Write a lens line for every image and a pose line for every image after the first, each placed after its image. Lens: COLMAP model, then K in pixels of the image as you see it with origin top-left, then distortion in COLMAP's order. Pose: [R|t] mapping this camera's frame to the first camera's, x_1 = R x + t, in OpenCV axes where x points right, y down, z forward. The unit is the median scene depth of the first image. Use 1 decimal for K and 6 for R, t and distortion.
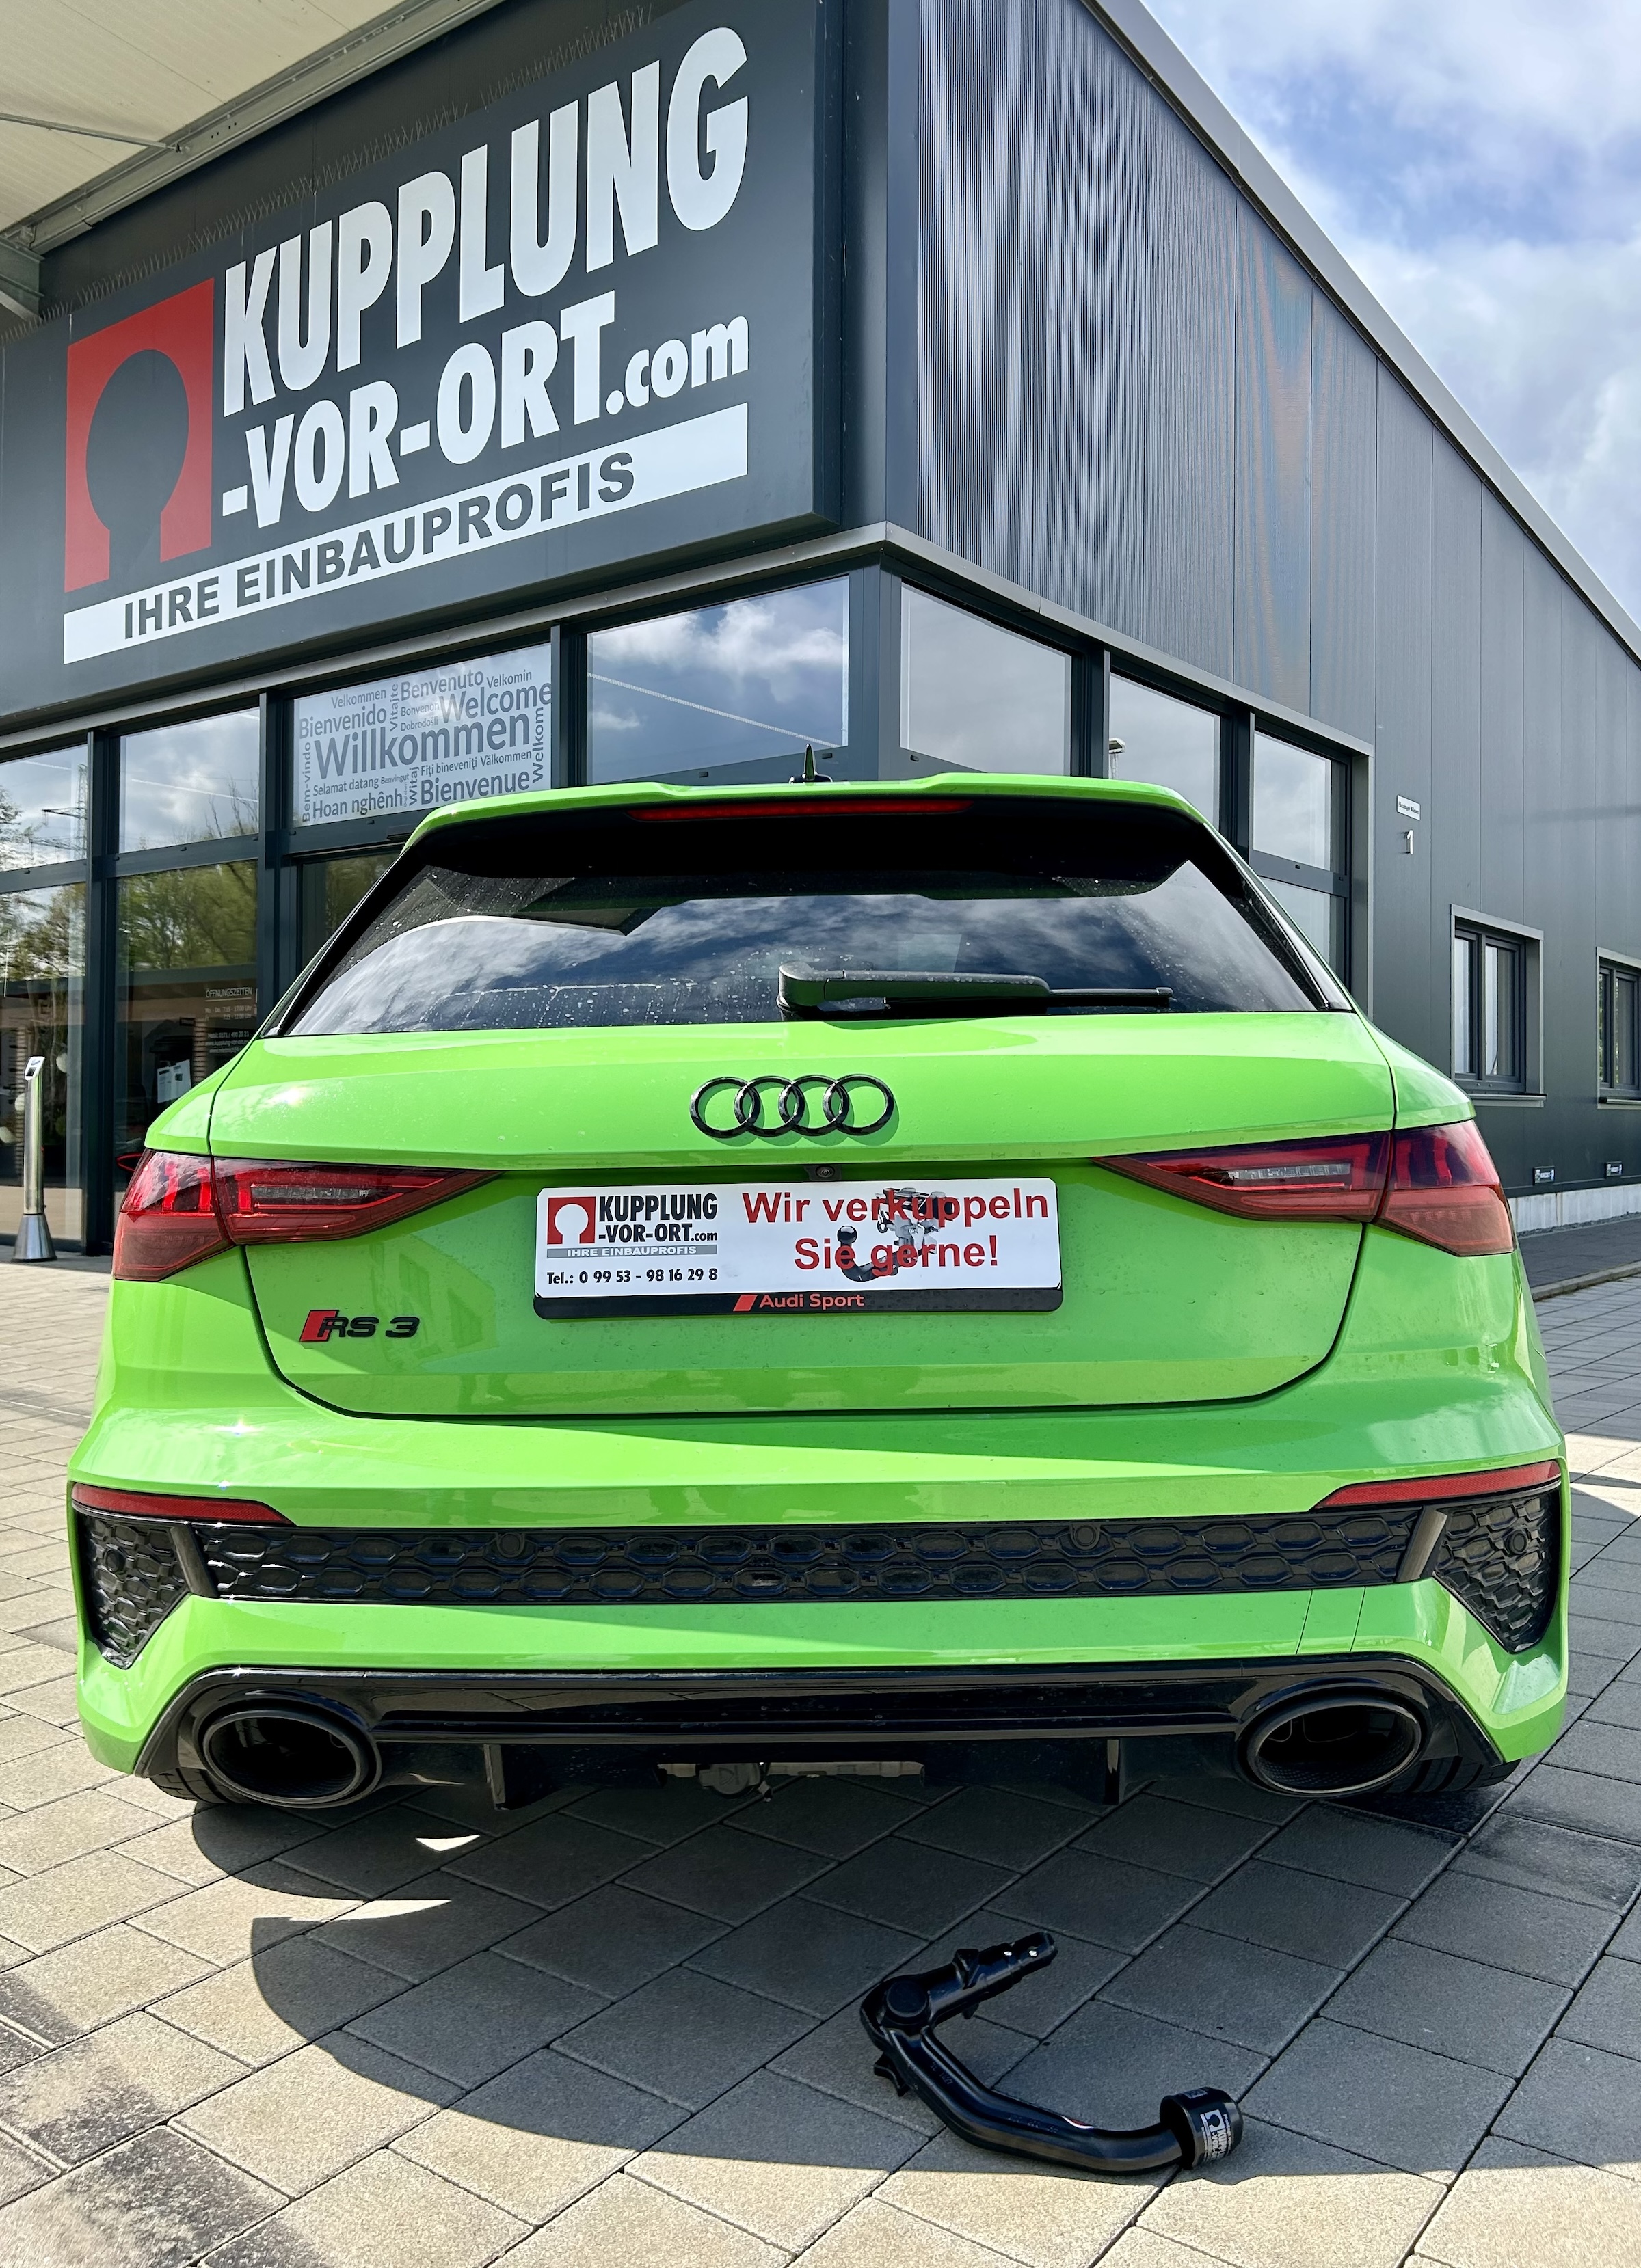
lens RADIAL K [[1756.1, 0, 816.4], [0, 1756.1, 1067.2], [0, 0, 1]] dist [0.033714, -0.067879]
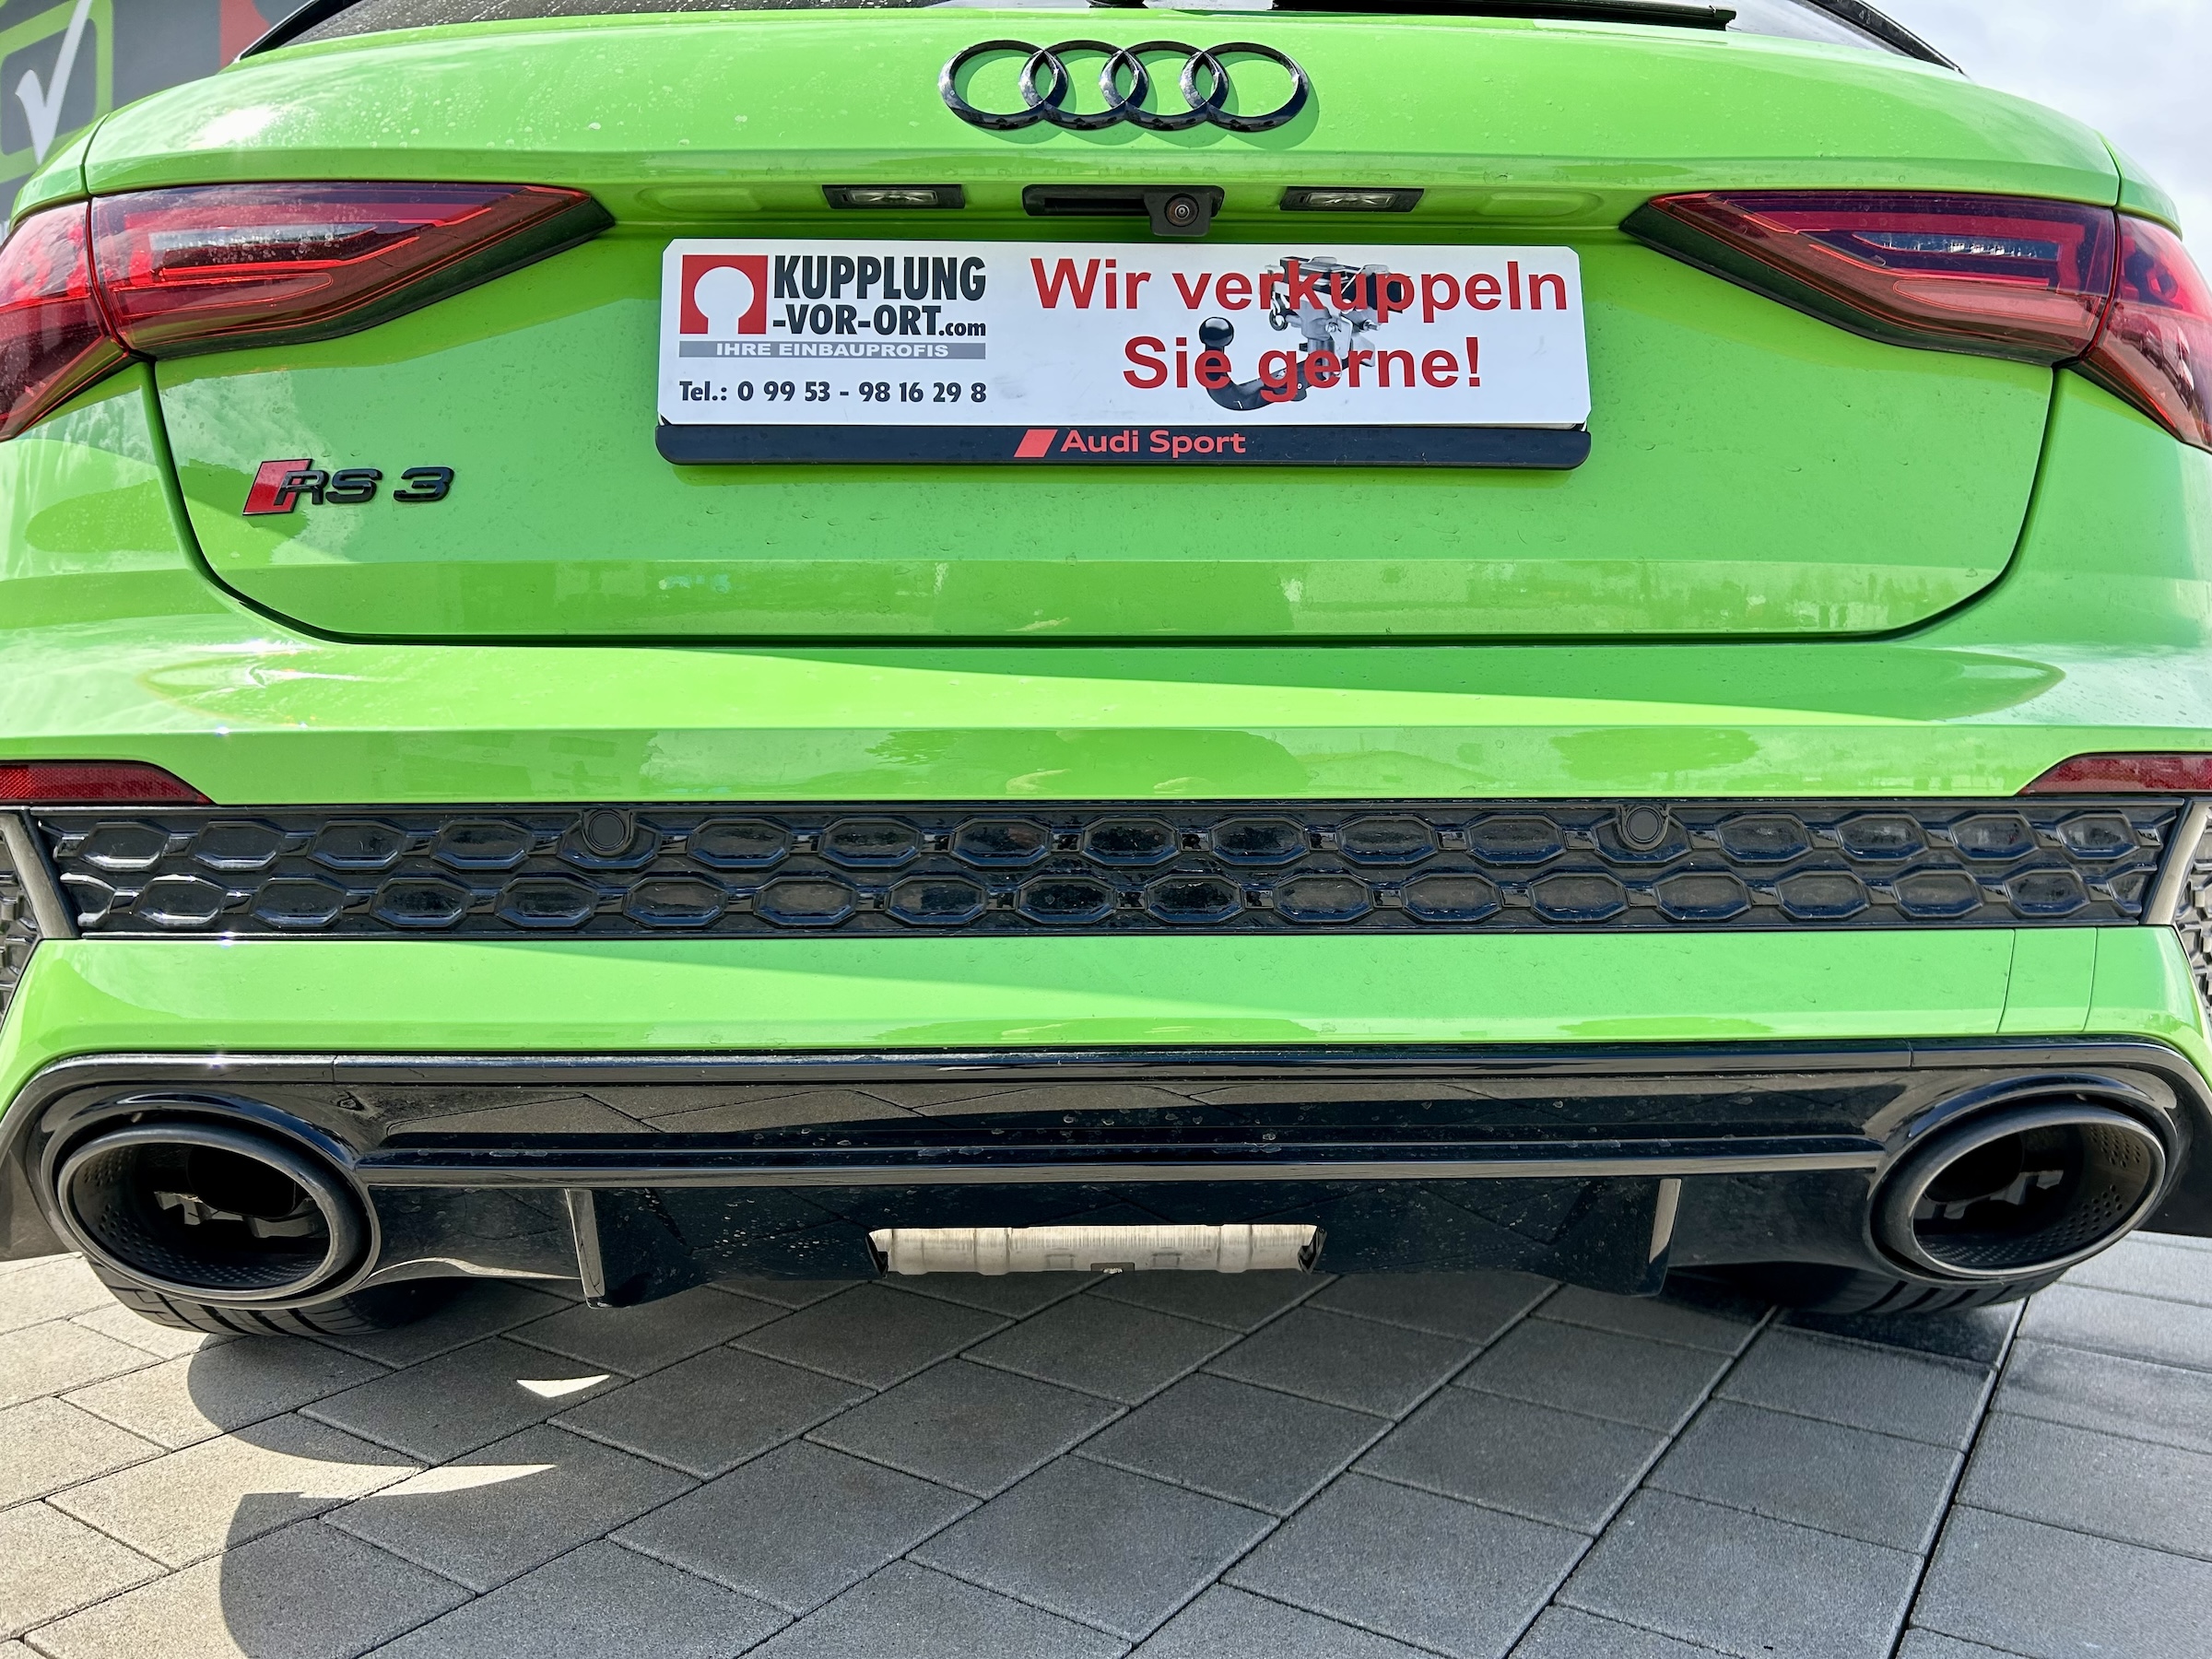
lens RADIAL K [[1688.0, 0, 1123.2], [0, 1688.0, 859.1], [0, 0, 1]] dist [0.020695, -0.044832]
pose [[0.997700, 0.014699, 0.066167, -0.044028], [-0.021029, 0.995158, 0.096010, 0.203291], [-0.064436, -0.097181, 0.993179, 0.424704]]
